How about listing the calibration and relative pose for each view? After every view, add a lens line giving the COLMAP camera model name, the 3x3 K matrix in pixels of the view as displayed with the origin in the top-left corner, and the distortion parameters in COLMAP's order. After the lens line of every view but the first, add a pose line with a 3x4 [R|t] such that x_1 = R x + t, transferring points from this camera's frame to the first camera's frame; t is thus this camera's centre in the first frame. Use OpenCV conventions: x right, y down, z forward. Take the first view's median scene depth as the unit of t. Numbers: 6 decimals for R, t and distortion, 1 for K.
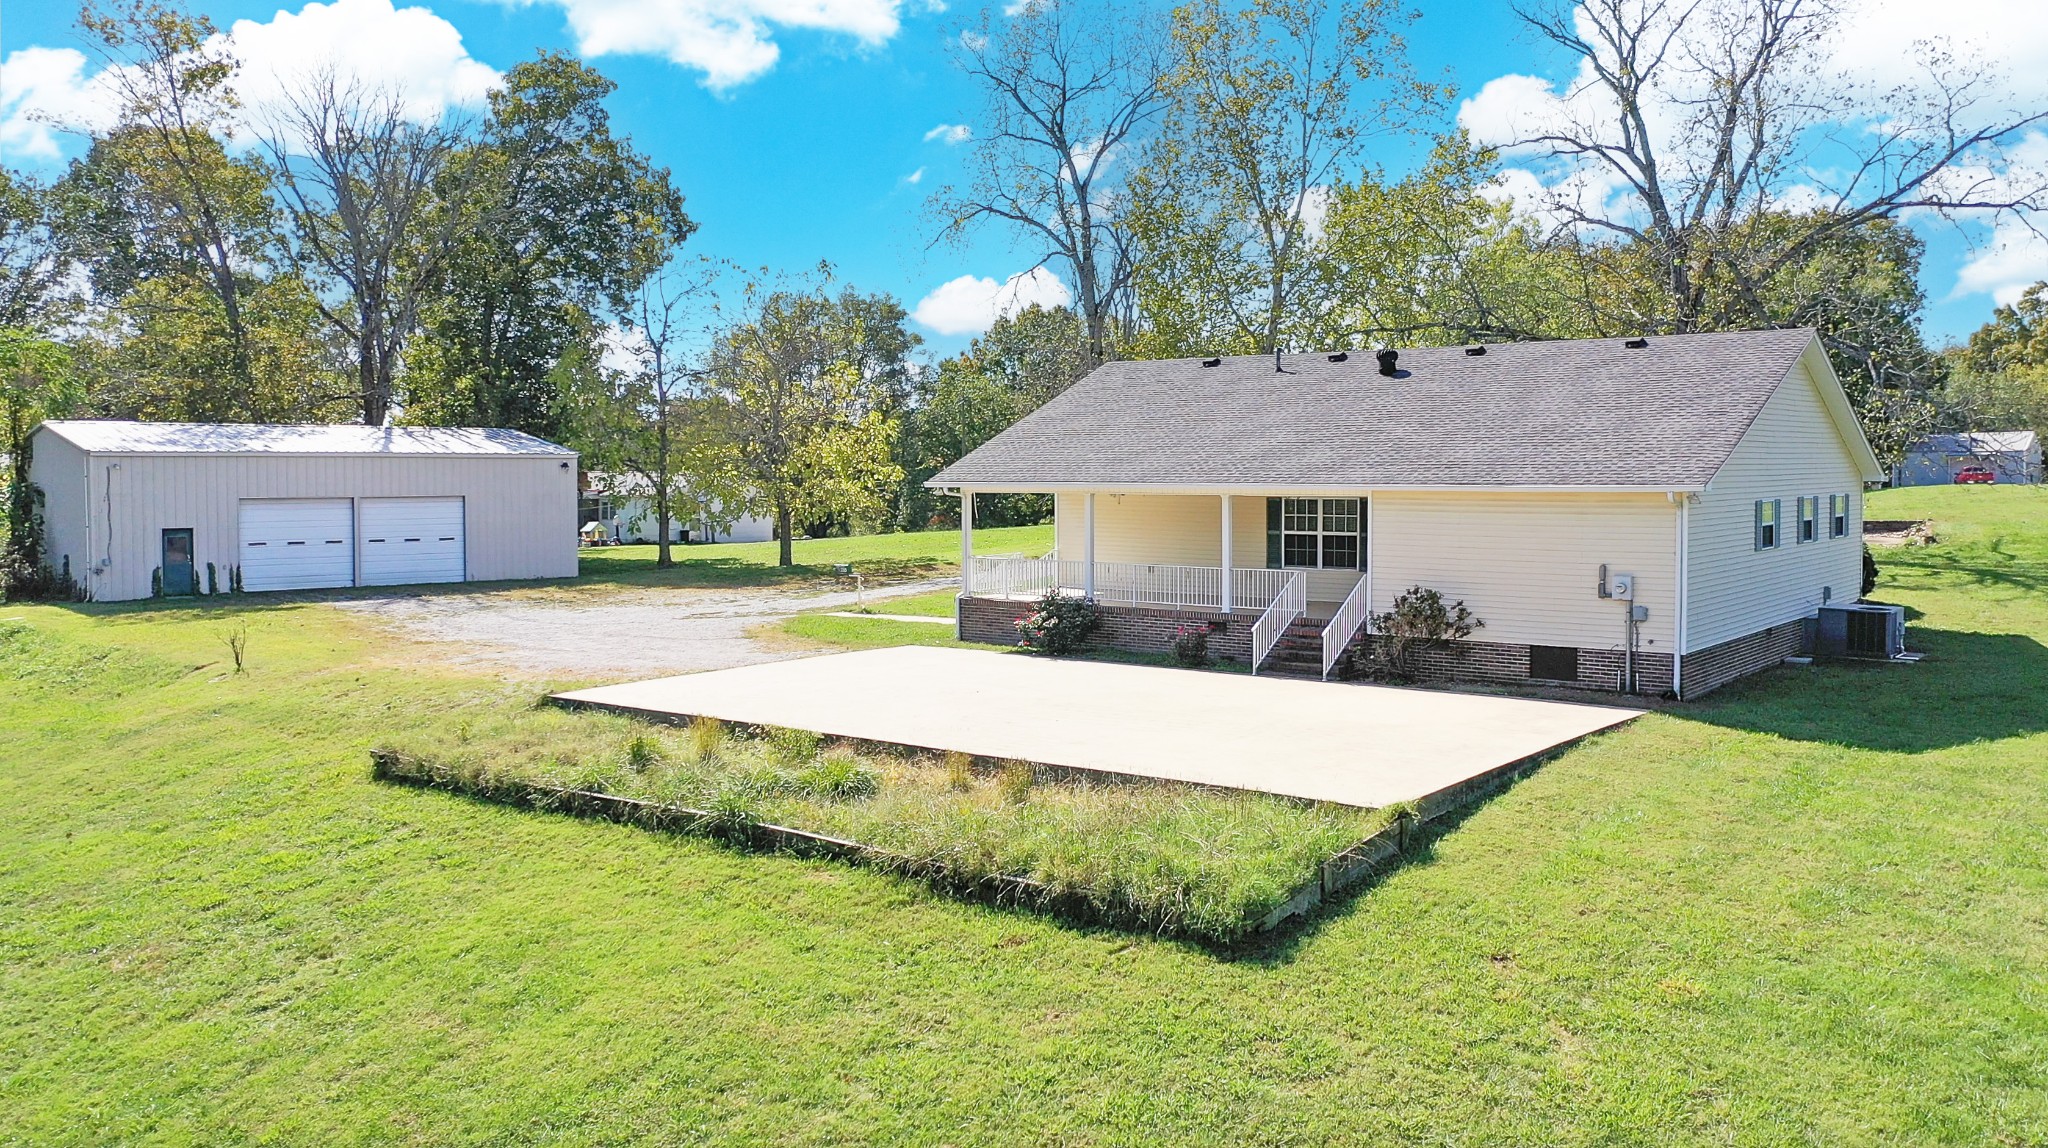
lens RADIAL K [[1646.8, 0, 1024.0], [0, 1646.8, 574.0], [0, 0, 1]] dist [0.005805, 0.009883]
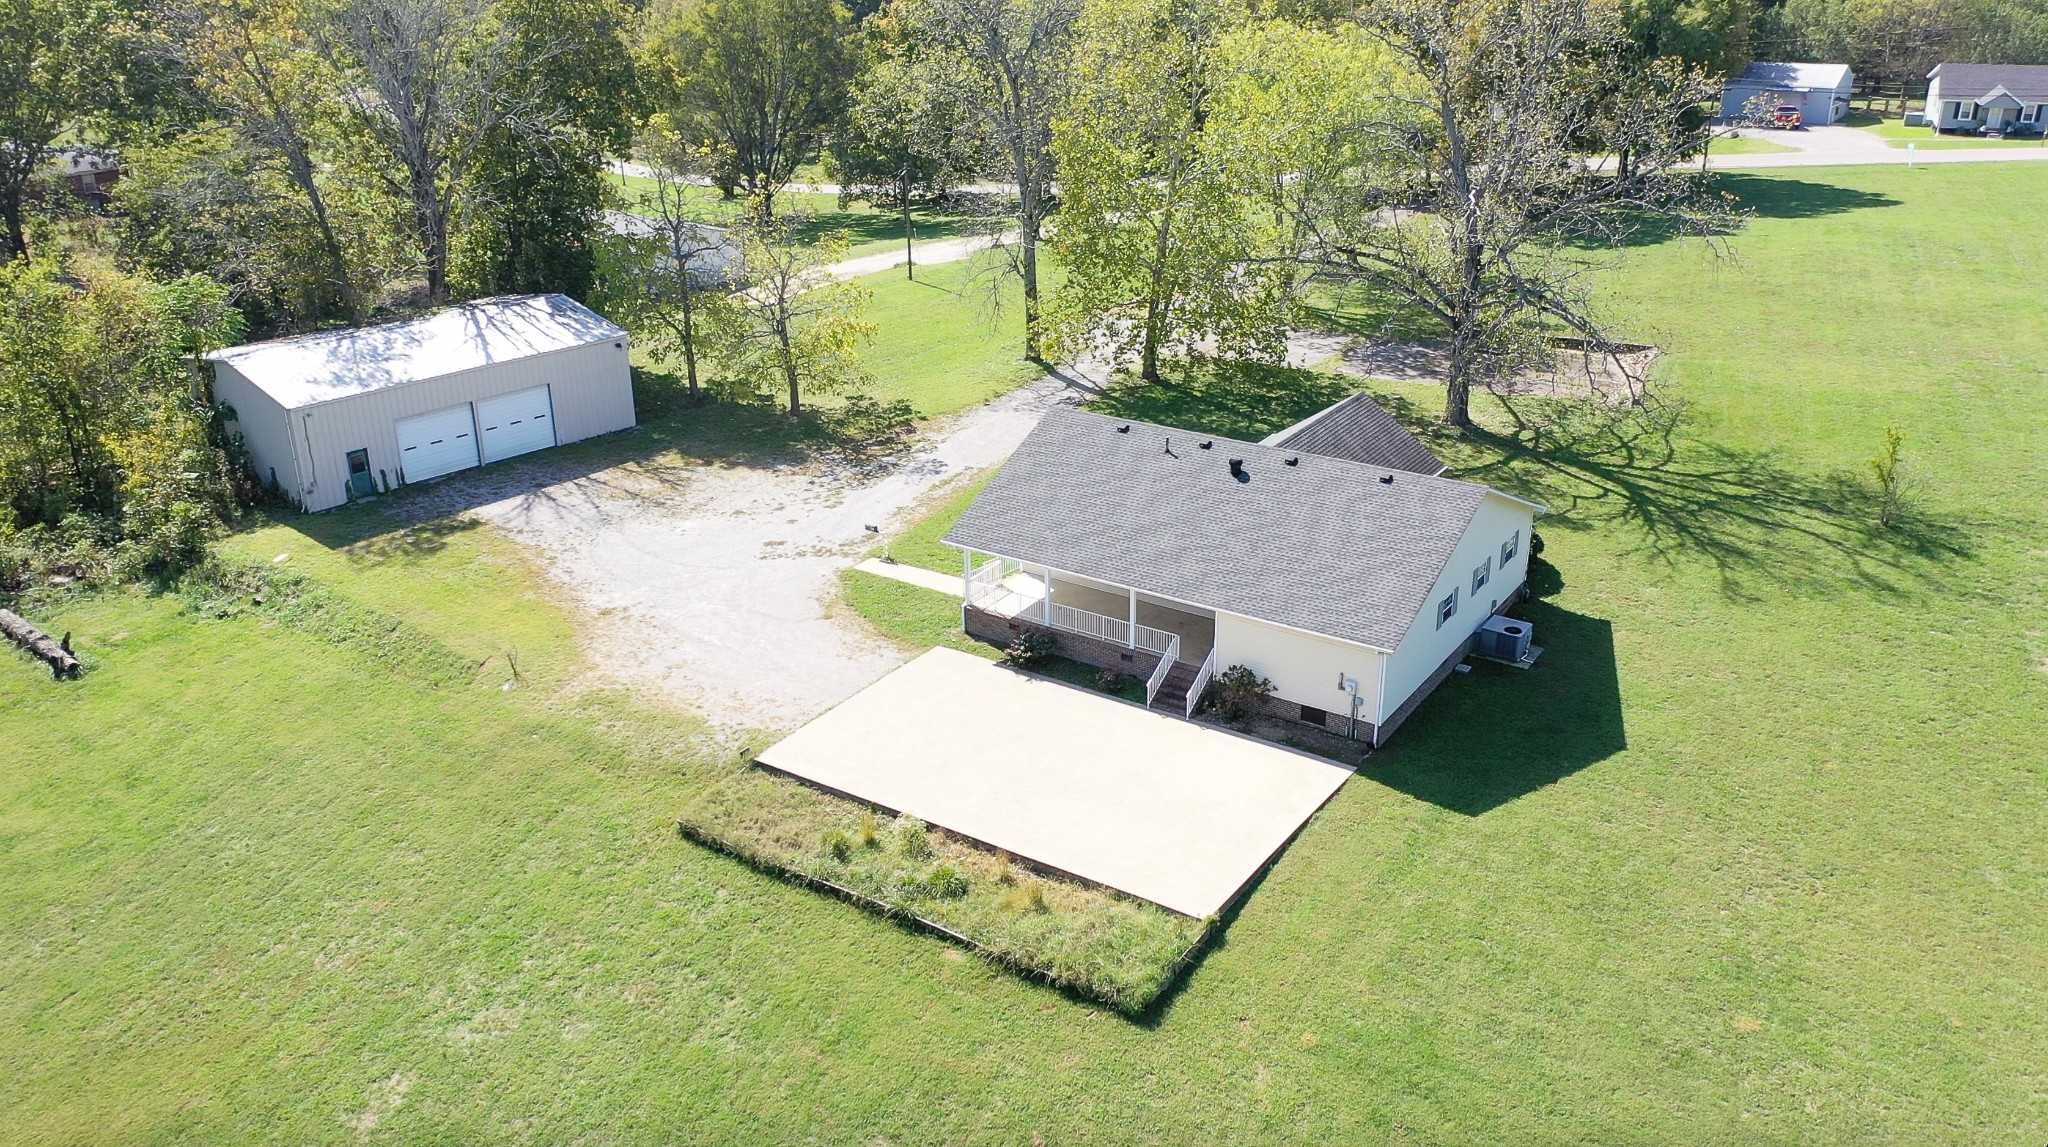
lens RADIAL K [[1646.8, 0, 1024.0], [0, 1646.8, 573.5], [0, 0, 1]] dist [0.005805, 0.009883]
pose [[0.997768, -0.031995, 0.058610, -0.095329], [0.010291, 0.940926, 0.338457, -0.711717], [-0.065977, -0.337098, 0.939155, -0.622195]]
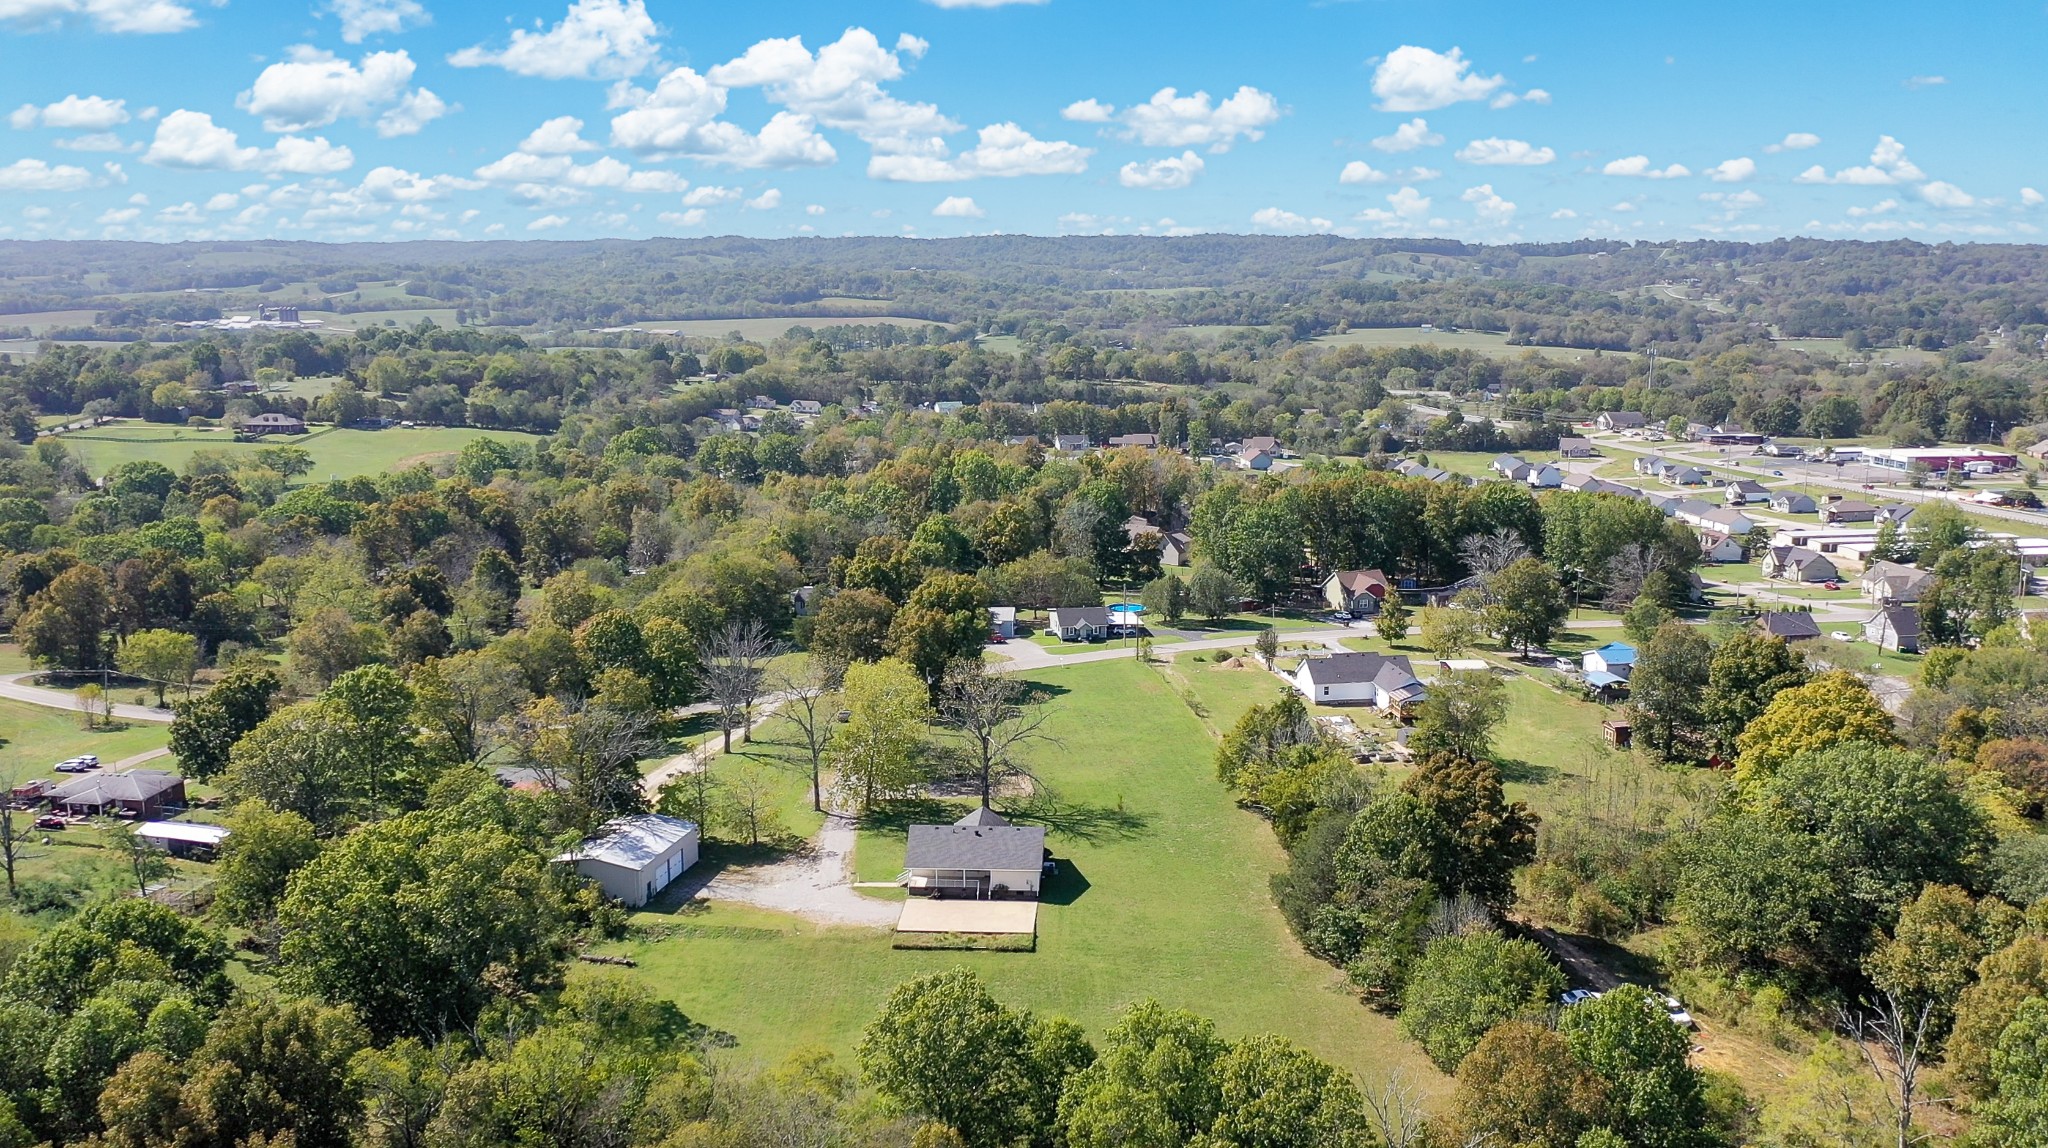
lens RADIAL K [[1704.6, 0, 1024.0], [0, 1704.6, 574.0], [0, 0, 1]] dist [0.008699, 0.002340]
pose [[0.820978, -0.101073, 0.561943, -3.590982], [0.028979, 0.990315, 0.135784, -2.267303], [-0.570224, -0.095191, 0.815955, -4.774463]]
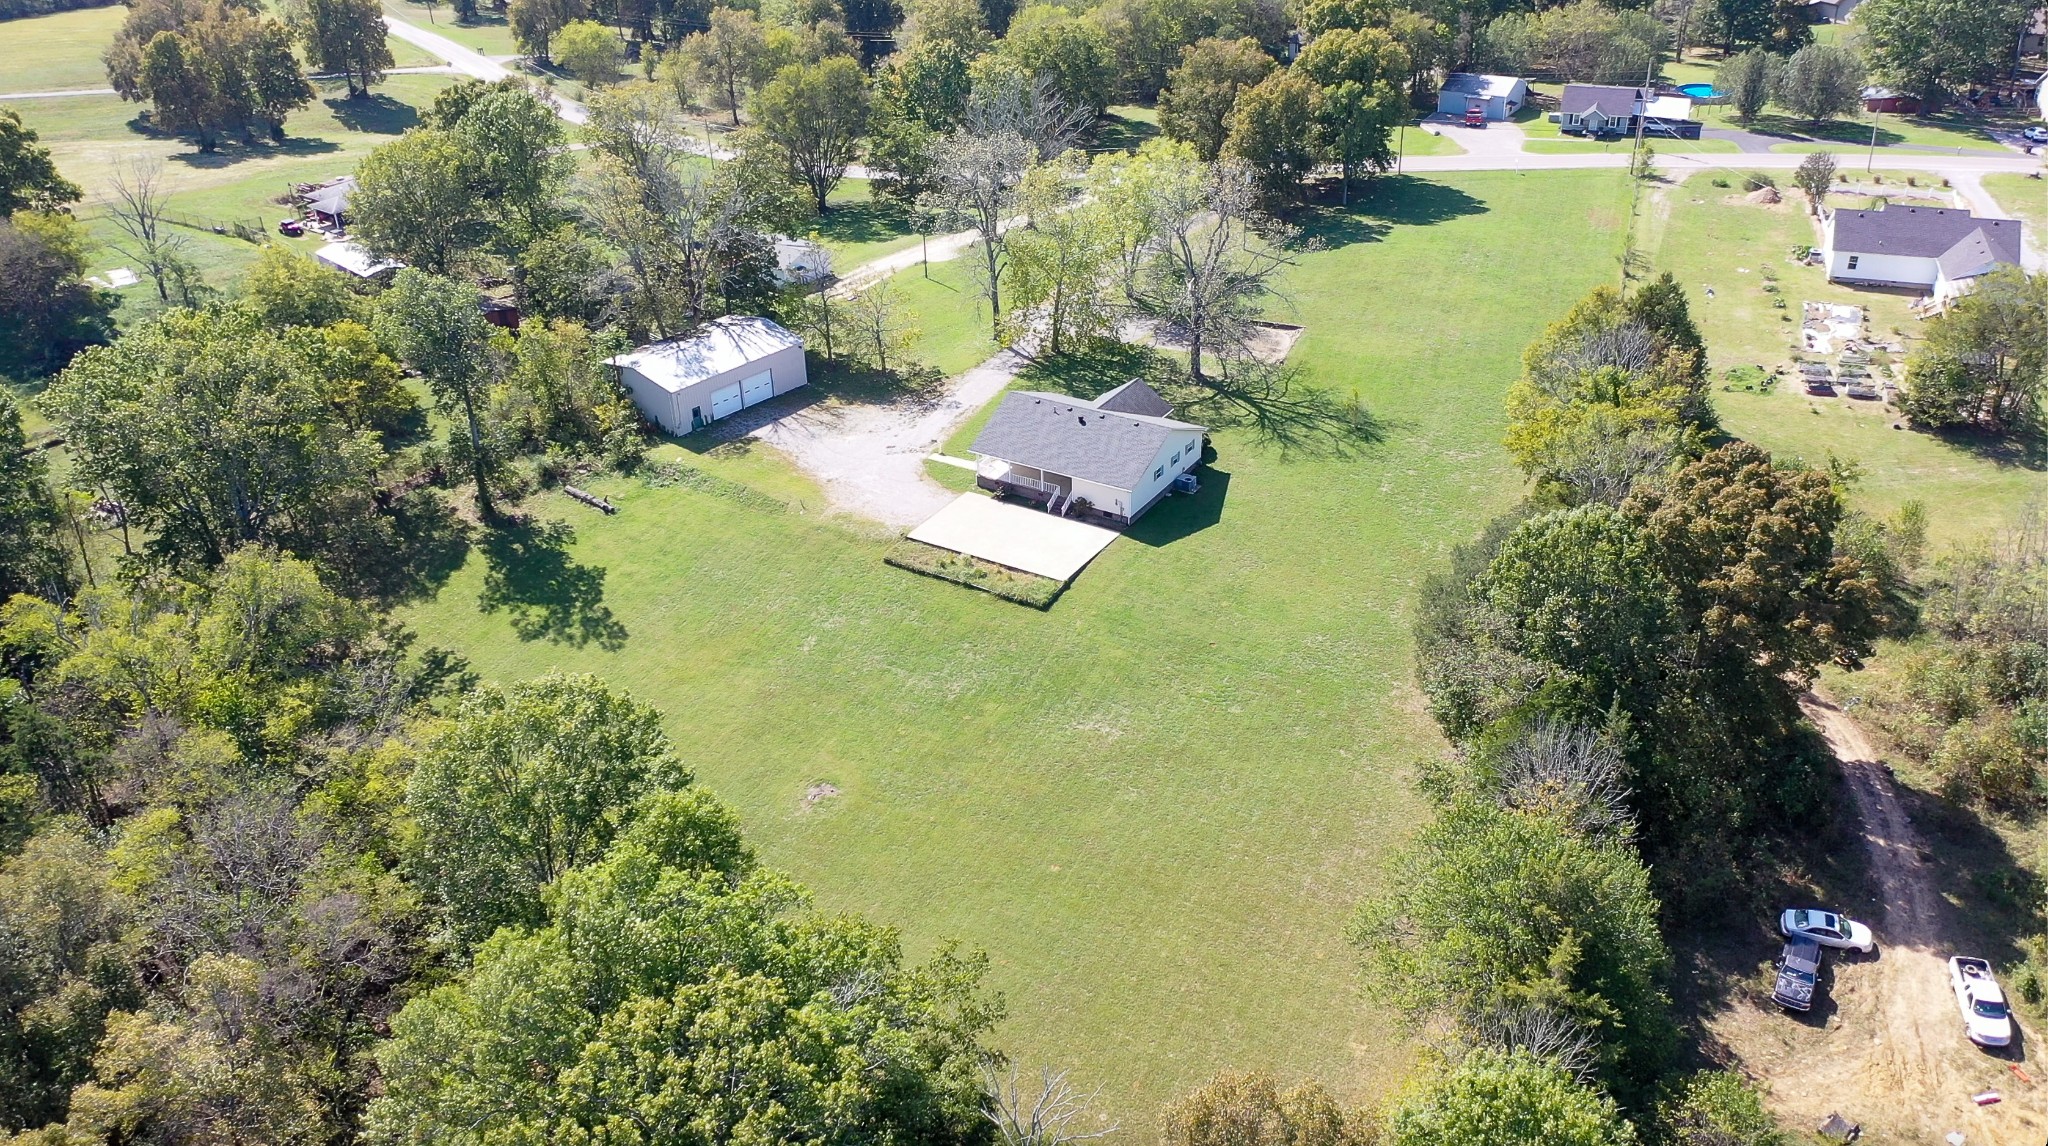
lens RADIAL K [[1646.8, 0, 1024.0], [0, 1646.8, 573.0], [0, 0, 1]] dist [0.005805, 0.009883]
pose [[0.994561, -0.070475, 0.076687, -0.323531], [0.028526, 0.892461, 0.450222, -2.041744], [-0.100170, -0.445586, 0.889617, -3.483917]]
